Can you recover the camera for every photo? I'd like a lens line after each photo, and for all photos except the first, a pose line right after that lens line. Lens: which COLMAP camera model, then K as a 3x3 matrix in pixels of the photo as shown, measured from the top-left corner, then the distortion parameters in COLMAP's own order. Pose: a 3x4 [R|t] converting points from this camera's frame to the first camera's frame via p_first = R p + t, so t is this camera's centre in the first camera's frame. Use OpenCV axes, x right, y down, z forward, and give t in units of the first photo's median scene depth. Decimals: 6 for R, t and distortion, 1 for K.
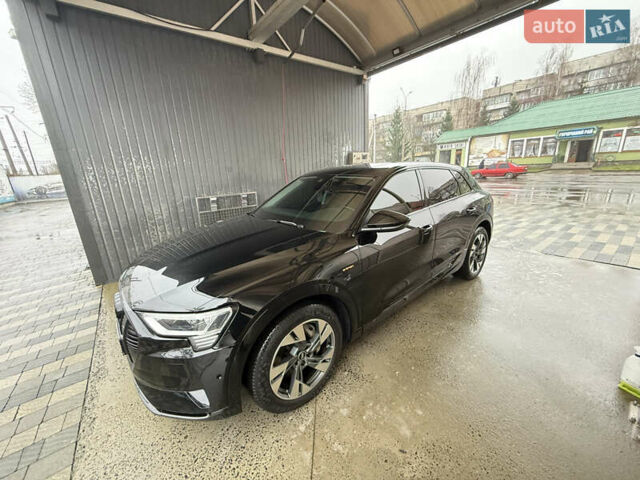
lens RADIAL K [[256.0, 0, 319.0], [0, 256.0, 239.7], [0, 0, 1]] dist [0.001761, -0.000048]
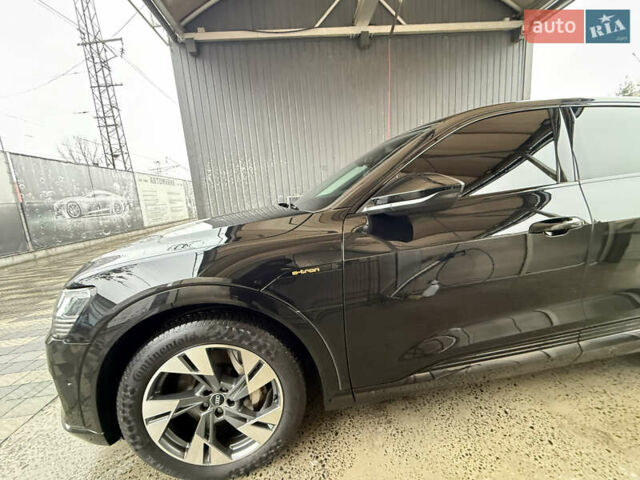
lens RADIAL K [[256.0, 0, 319.0], [0, 256.0, 239.7], [0, 0, 1]] dist [0.001761, -0.000048]
pose [[0.839019, 0.074254, -0.539011, 0.343441], [-0.108947, 0.993509, -0.032719, 0.047849], [0.533083, 0.086176, 0.841663, 0.444760]]
